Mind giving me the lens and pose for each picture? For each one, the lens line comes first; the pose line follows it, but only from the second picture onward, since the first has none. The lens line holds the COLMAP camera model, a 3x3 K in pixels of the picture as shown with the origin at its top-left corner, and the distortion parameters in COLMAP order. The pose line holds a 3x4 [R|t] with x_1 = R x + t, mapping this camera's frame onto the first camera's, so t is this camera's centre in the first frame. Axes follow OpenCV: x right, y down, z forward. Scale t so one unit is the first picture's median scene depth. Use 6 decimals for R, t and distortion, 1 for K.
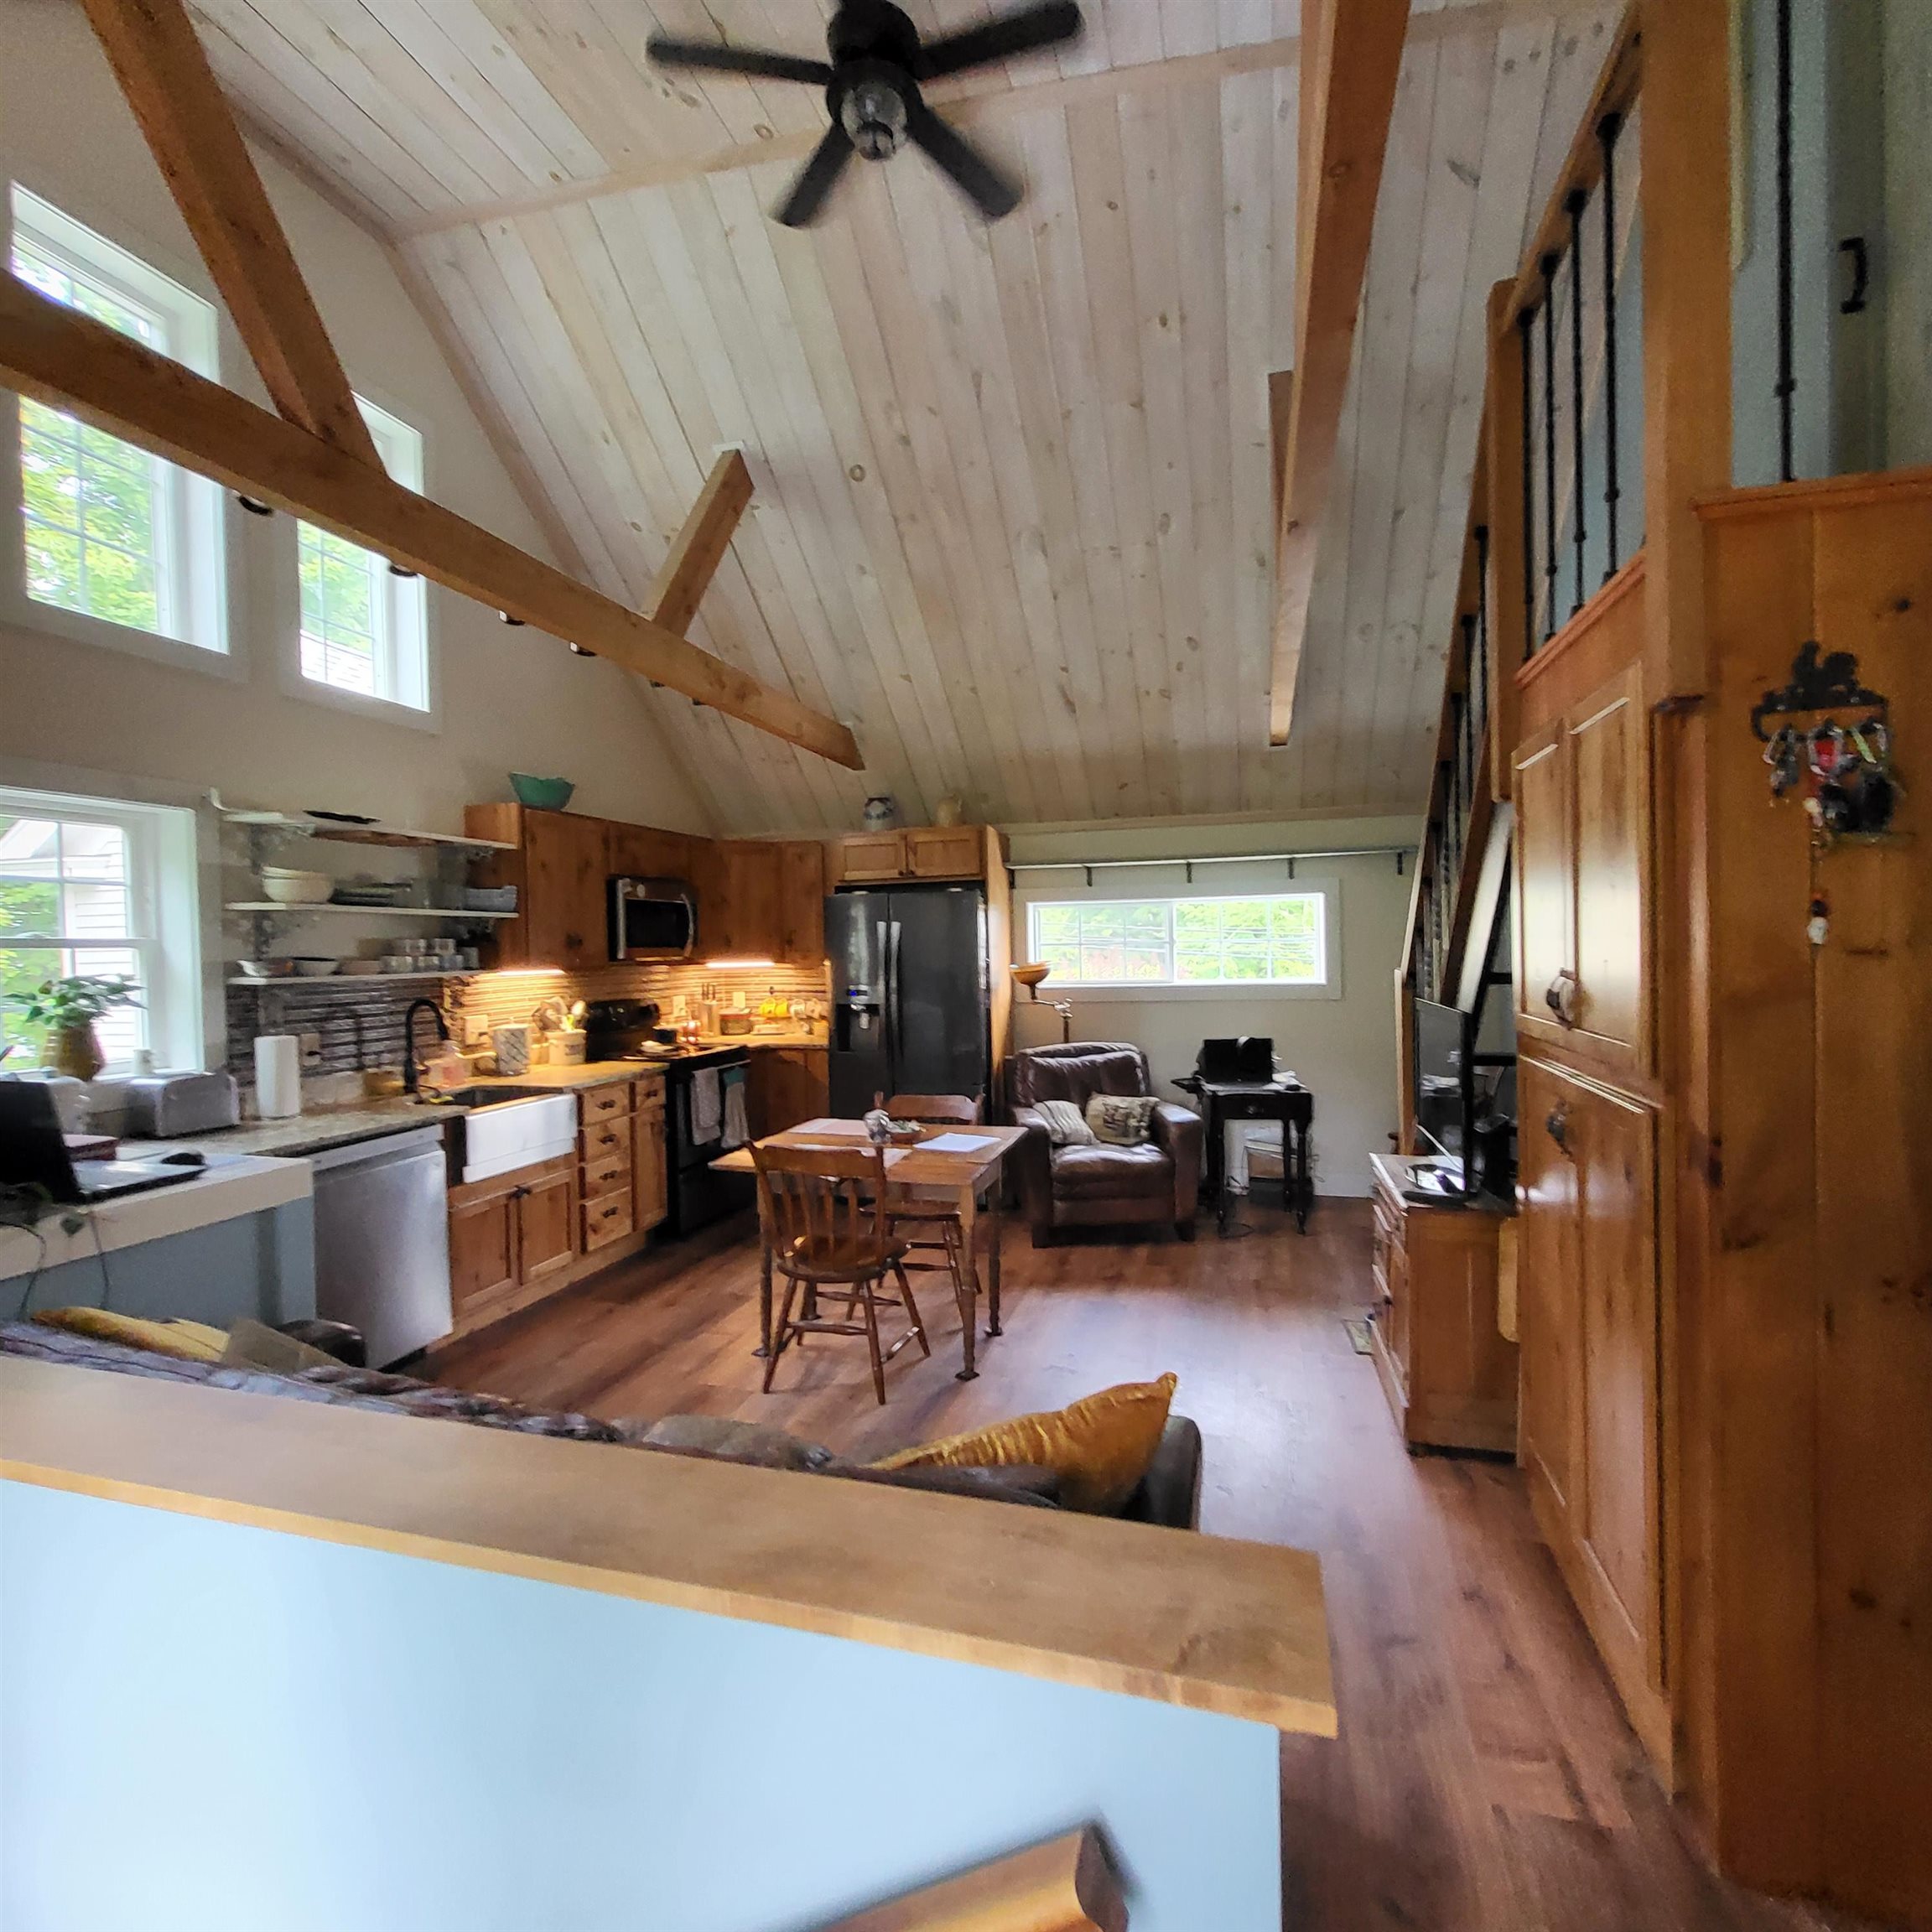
lens RADIAL K [[999.4, 0, 971.5], [0, 999.4, 969.2], [0, 0, 1]] dist [0.002823, -0.000691]
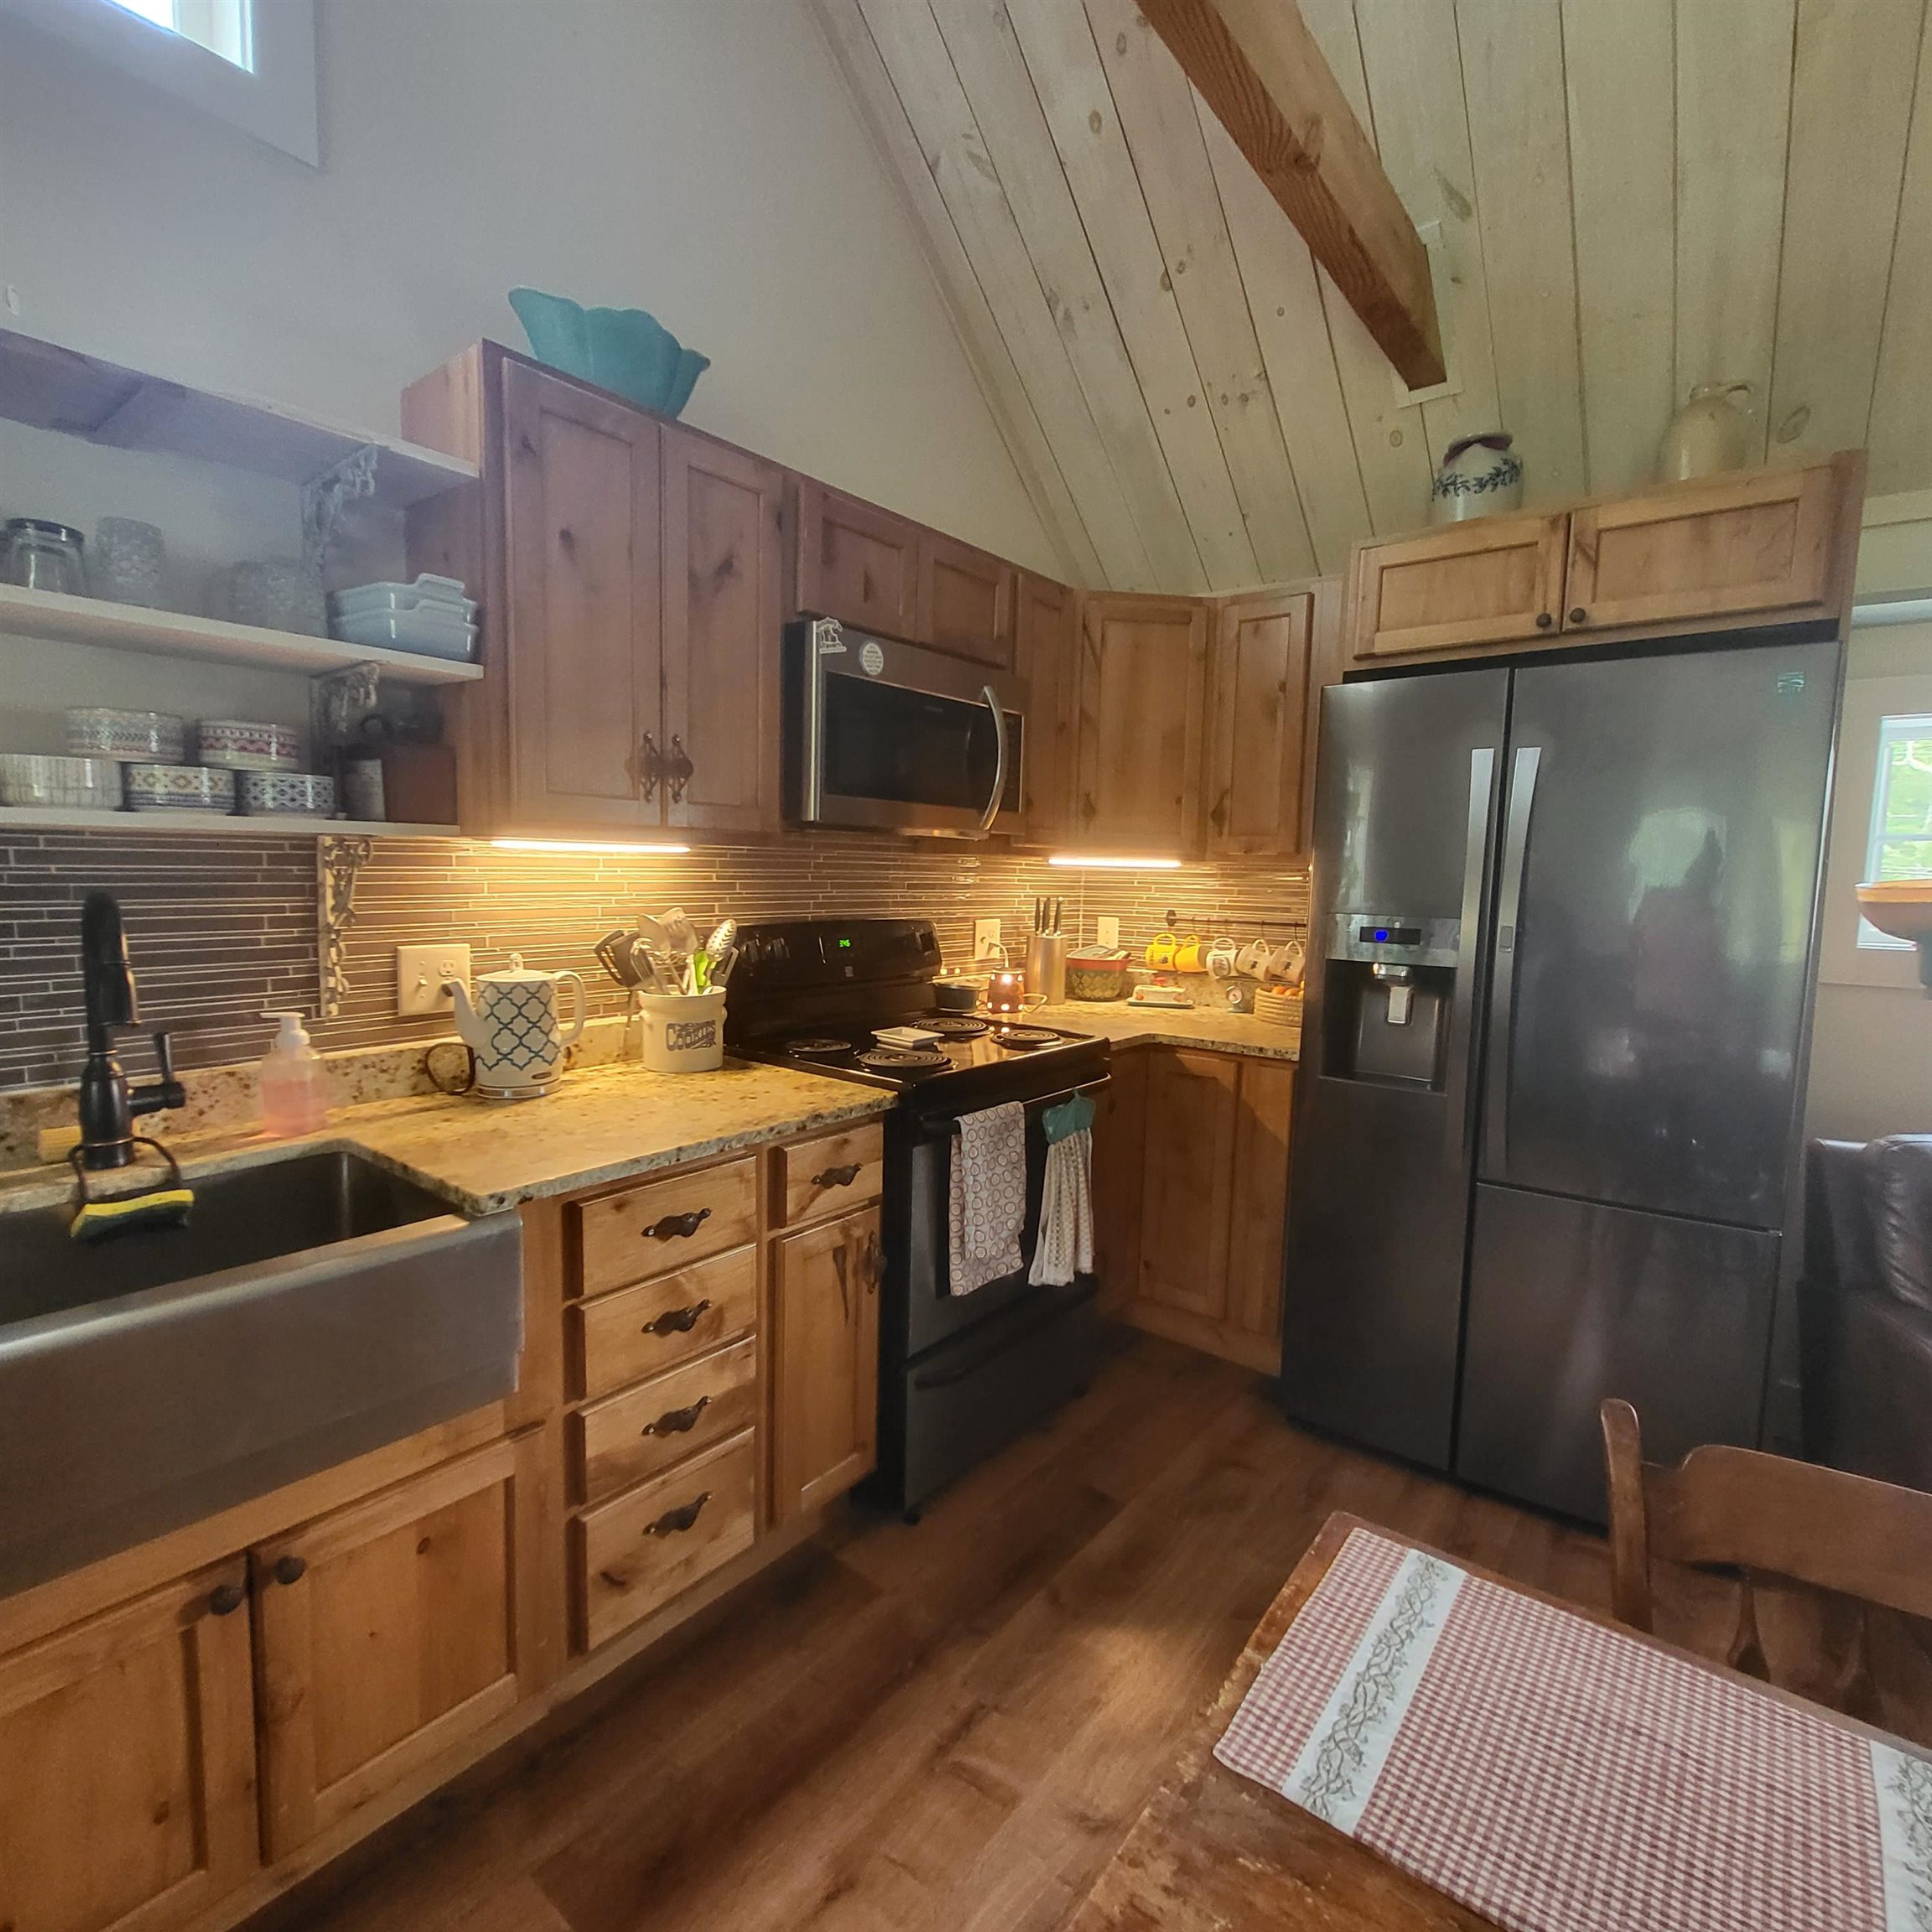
lens RADIAL K [[990.5, 0, 932.3], [0, 990.5, 1031.4], [0, 0, 1]] dist [0.000157, 0.000084]
pose [[0.908394, 0.095900, -0.406969, -0.119347], [-0.039862, 0.988771, 0.144022, 0.012735], [0.416211, -0.114606, 0.902017, 0.583096]]
